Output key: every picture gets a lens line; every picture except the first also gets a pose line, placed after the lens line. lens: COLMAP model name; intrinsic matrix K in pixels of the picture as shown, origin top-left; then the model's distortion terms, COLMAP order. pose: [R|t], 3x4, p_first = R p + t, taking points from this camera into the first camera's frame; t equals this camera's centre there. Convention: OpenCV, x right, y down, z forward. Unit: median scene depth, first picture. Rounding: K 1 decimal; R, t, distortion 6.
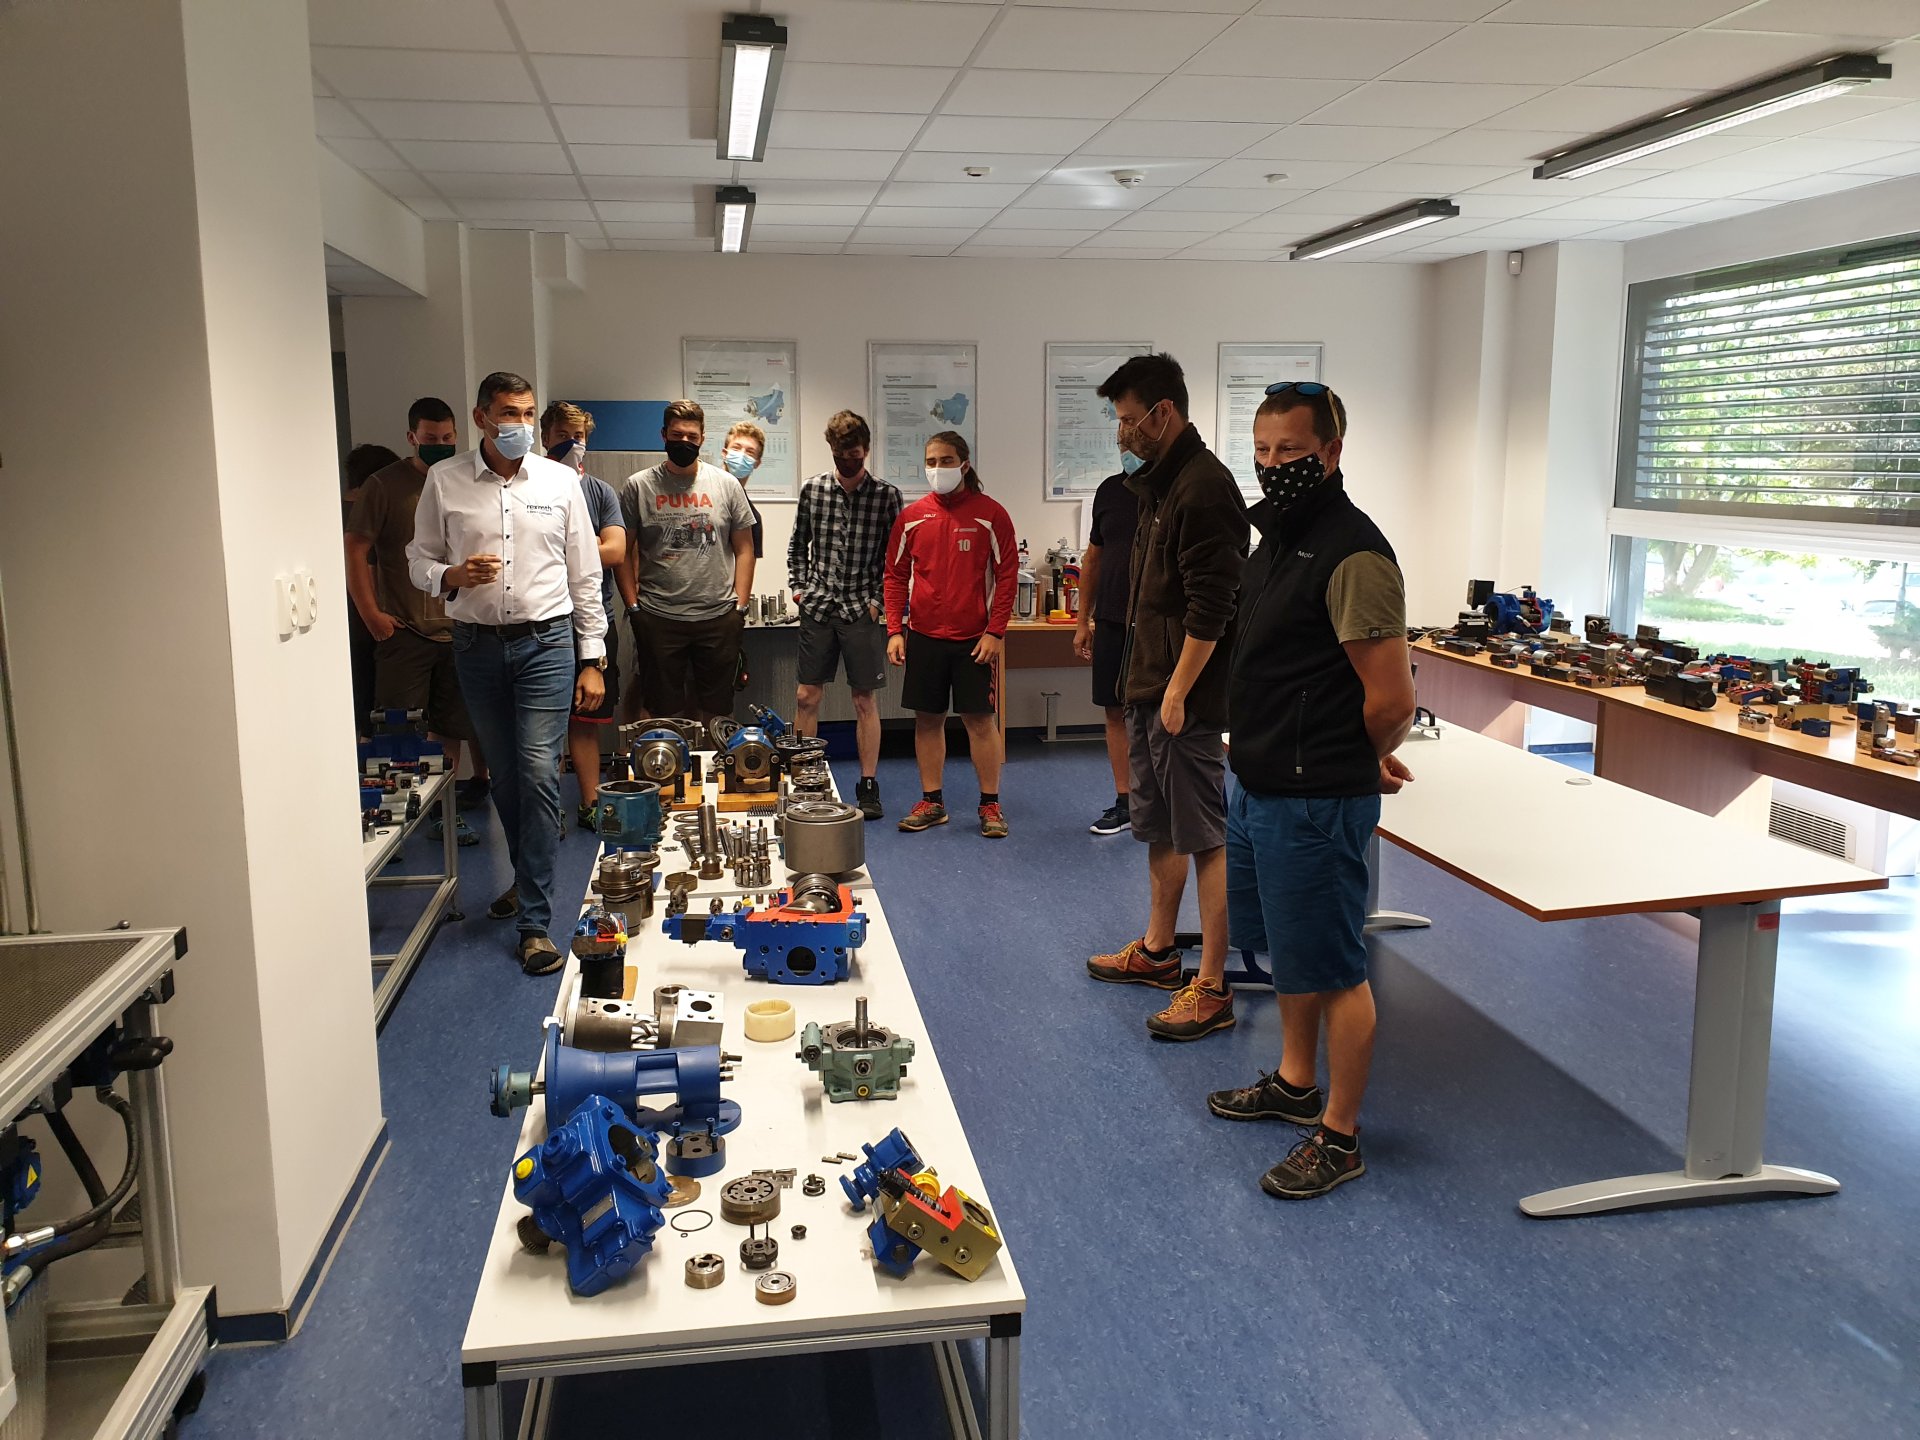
lens RADIAL K [[1485.0, 0, 960.0], [0, 1485.0, 720.0], [0, 0, 1]] dist [0.006235, -0.008377]
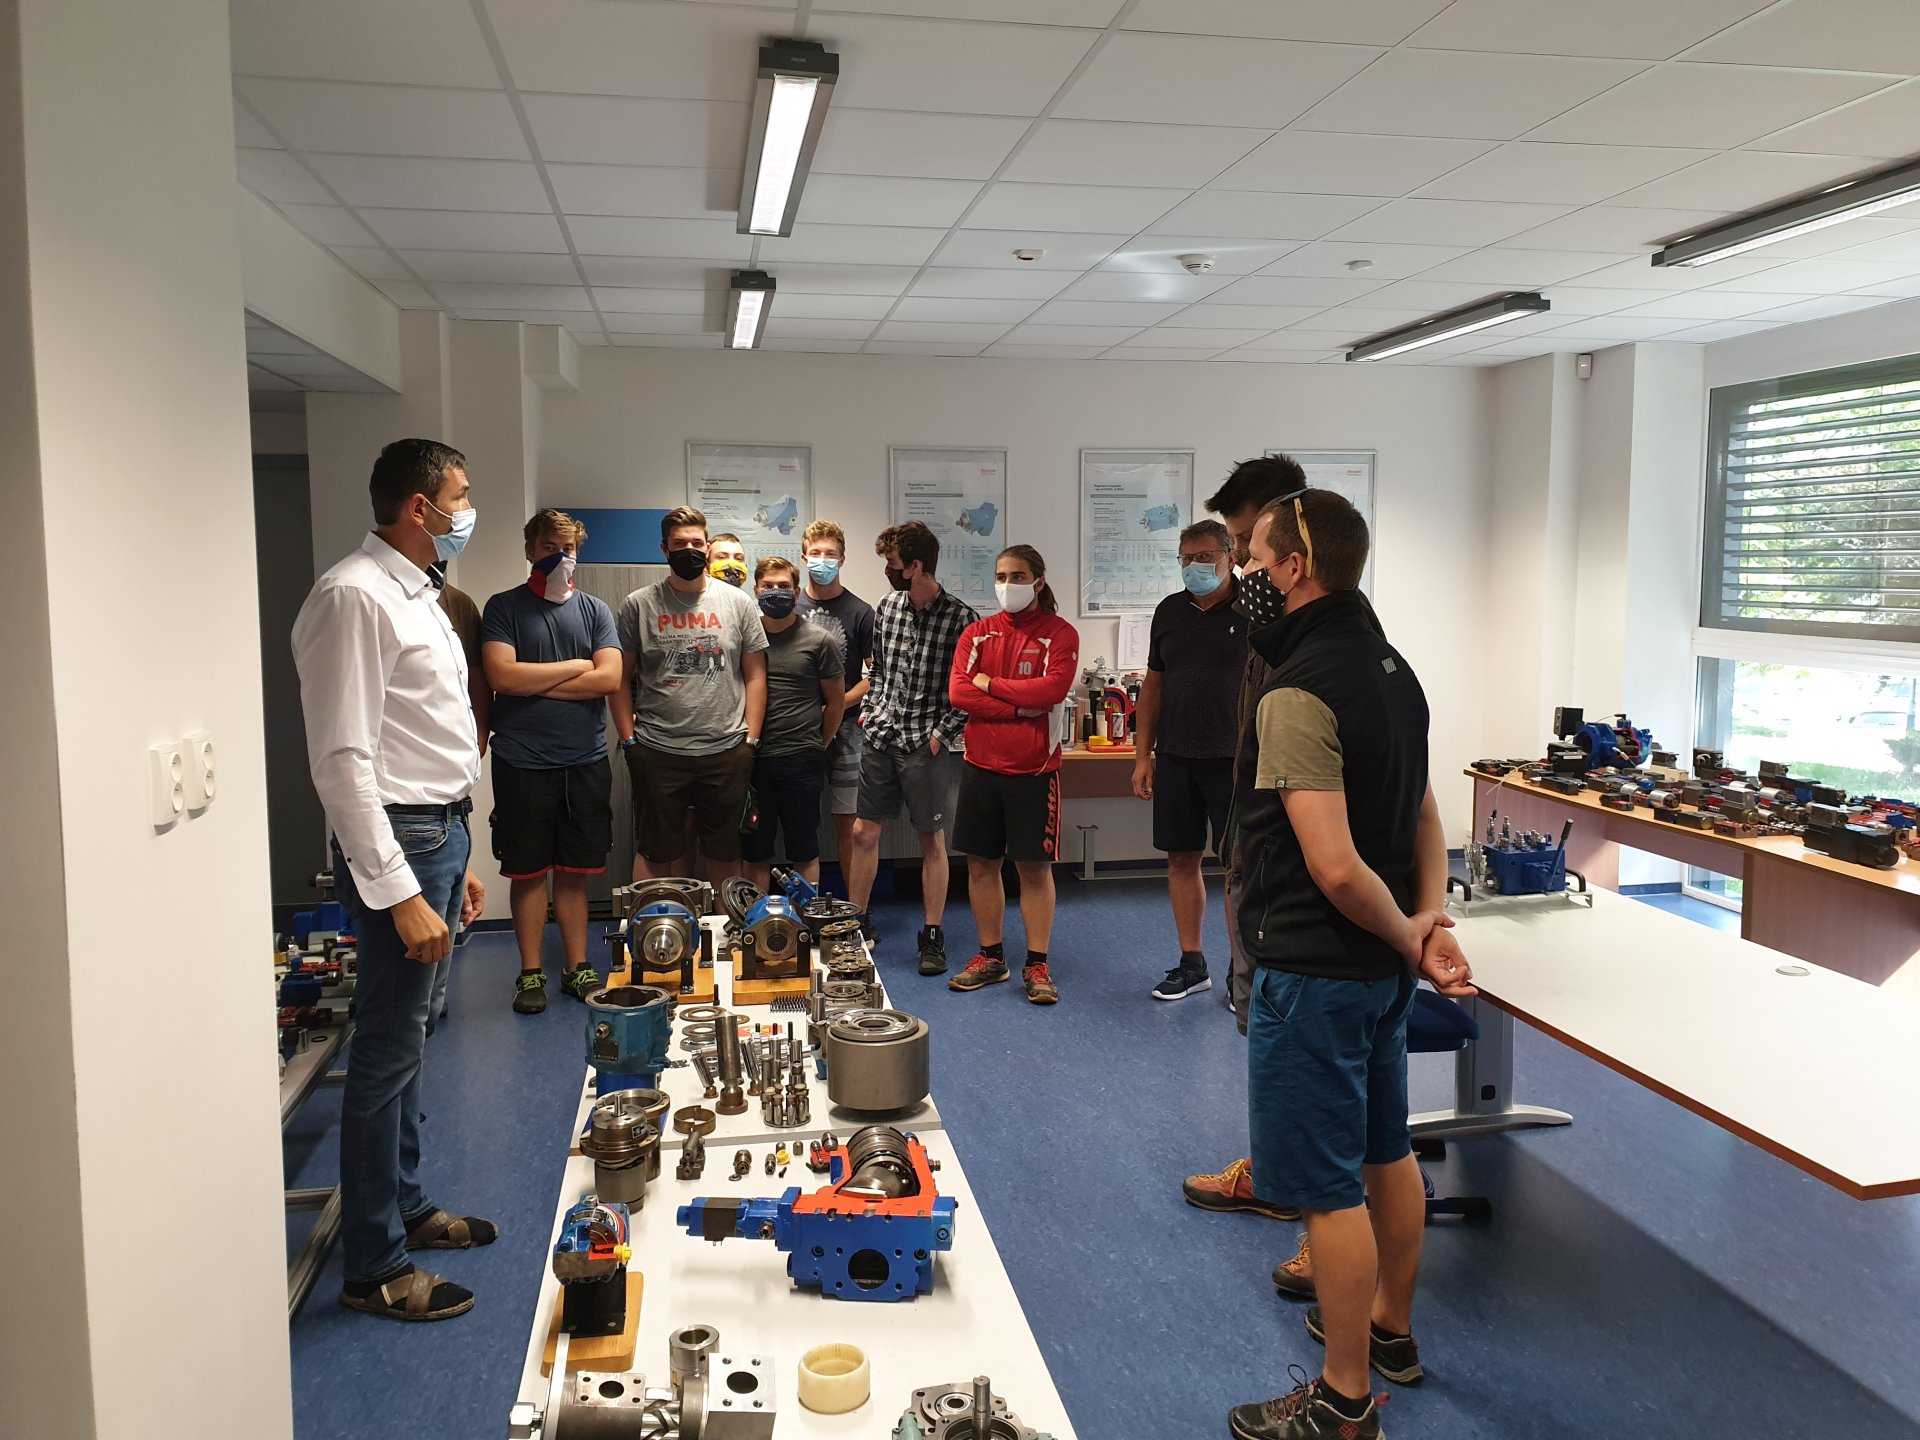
lens RADIAL K [[1410.9, 0, 960.0], [0, 1410.9, 720.0], [0, 0, 1]] dist [-0.000836, -0.001953]
pose [[0.999746, -0.000731, 0.022507, -0.047611], [0.002196, 0.997875, -0.065122, -0.037125], [-0.022412, 0.065155, 0.997623, 0.178024]]
